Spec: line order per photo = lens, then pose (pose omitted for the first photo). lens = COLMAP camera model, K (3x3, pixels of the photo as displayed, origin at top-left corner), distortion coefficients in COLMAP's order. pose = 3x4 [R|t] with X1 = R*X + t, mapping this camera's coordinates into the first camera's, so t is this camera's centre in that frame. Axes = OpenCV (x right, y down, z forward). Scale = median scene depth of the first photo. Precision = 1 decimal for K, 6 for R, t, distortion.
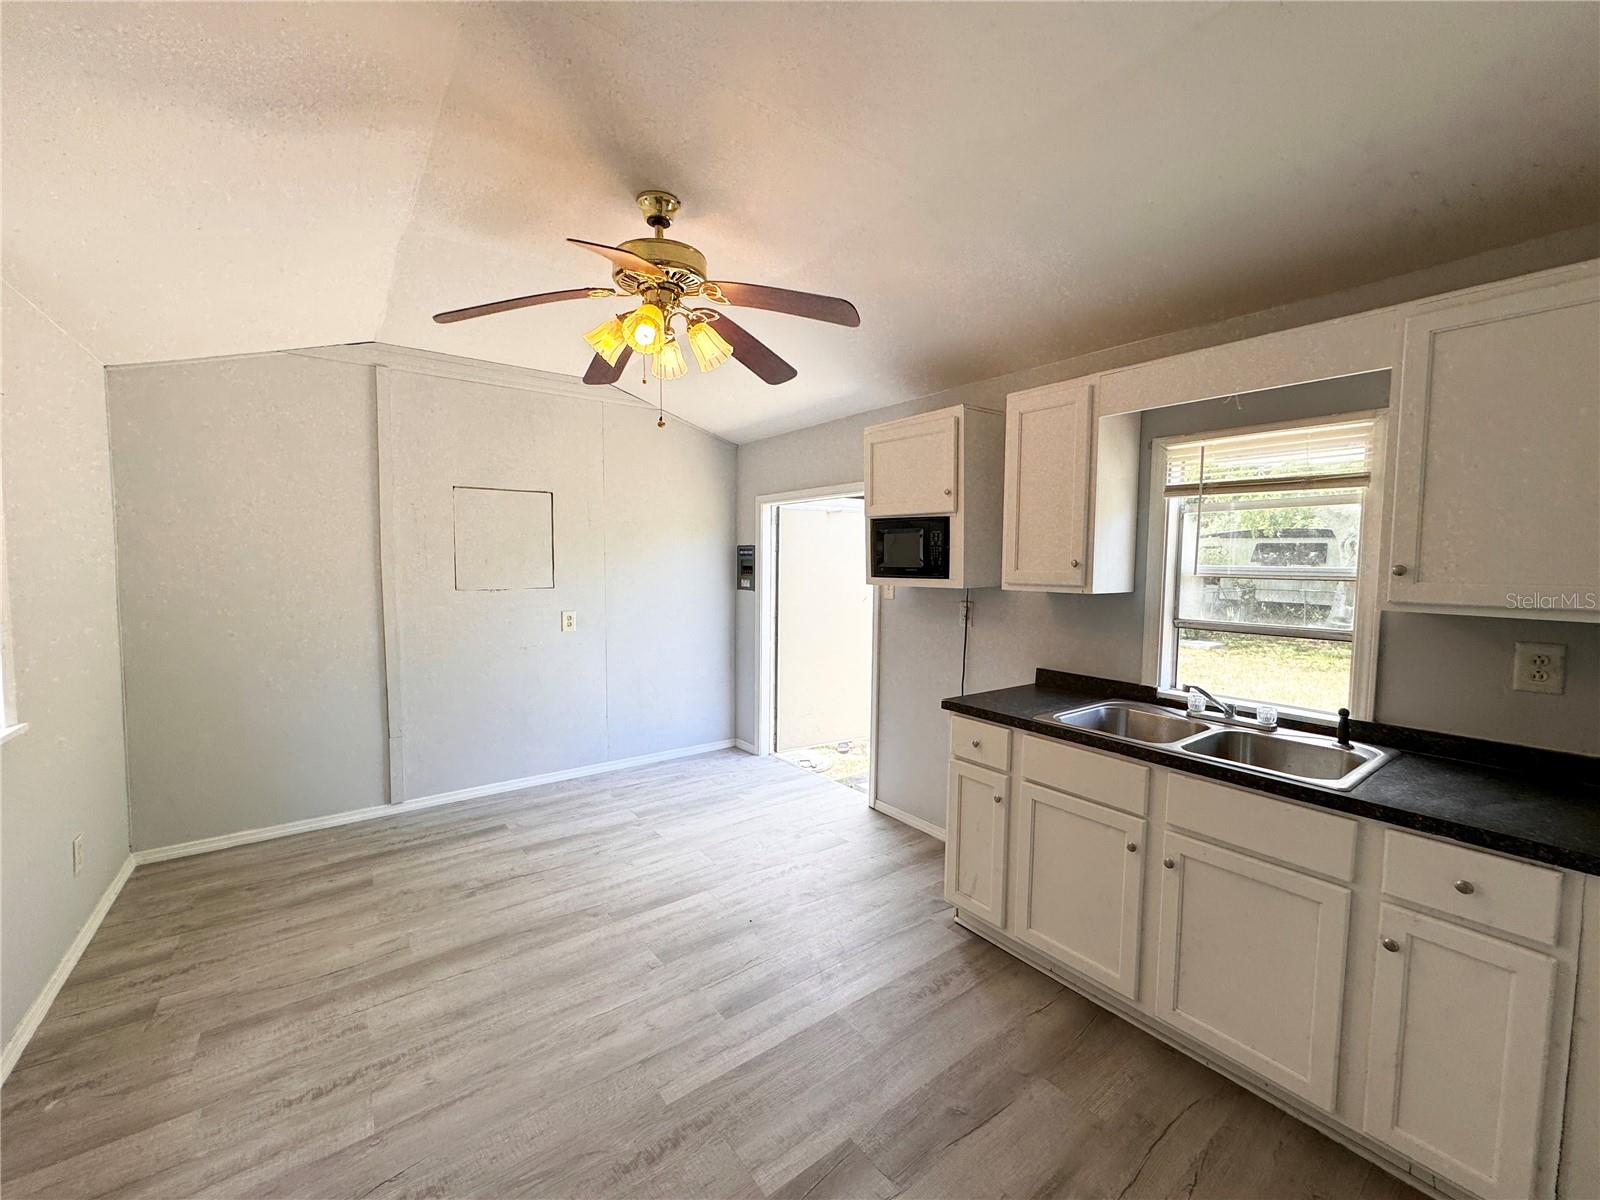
lens RADIAL K [[640.1, 0, 800.0], [0, 640.1, 600.0], [0, 0, 1]] dist [-0.000787, -0.000128]
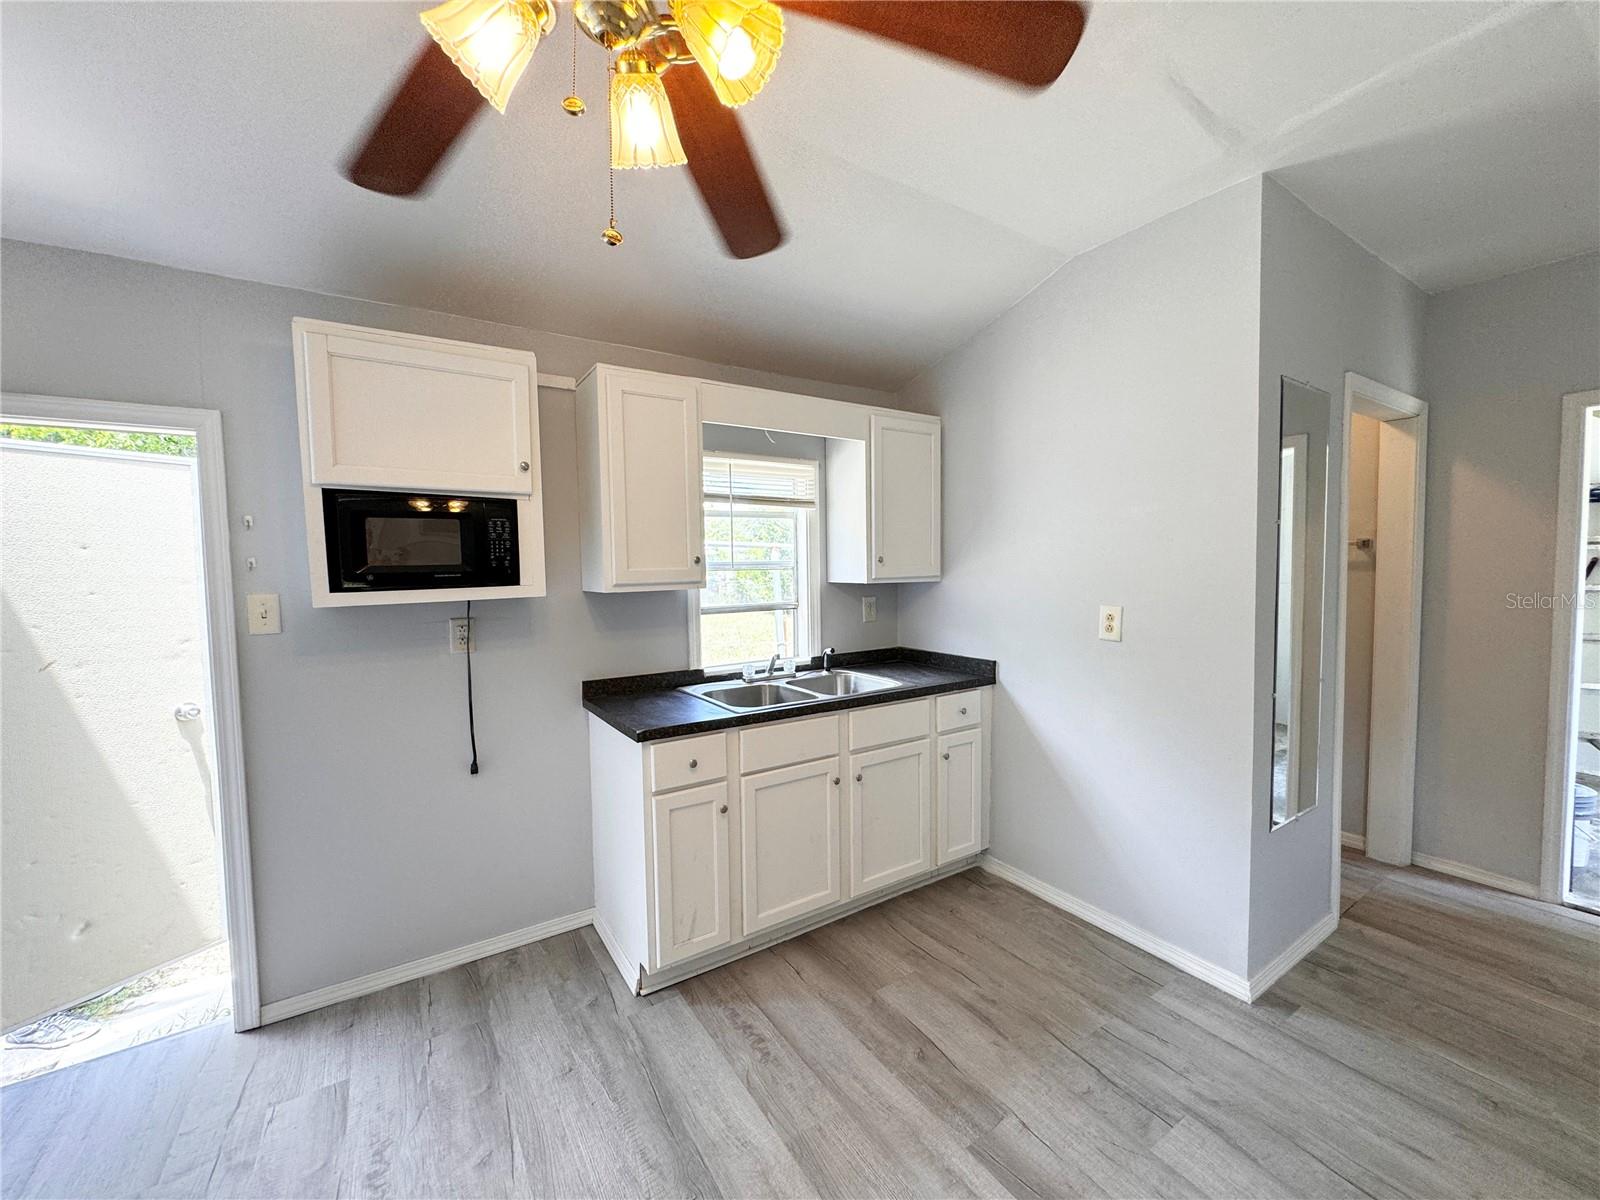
lens RADIAL K [[640.1, 0, 800.0], [0, 640.1, 600.0], [0, 0, 1]] dist [-0.000787, -0.000128]
pose [[0.064966, -0.070001, 0.995429, -0.615962], [0.080405, 0.994660, 0.064699, -0.049133], [-0.994643, 0.075834, 0.070248, 0.816583]]
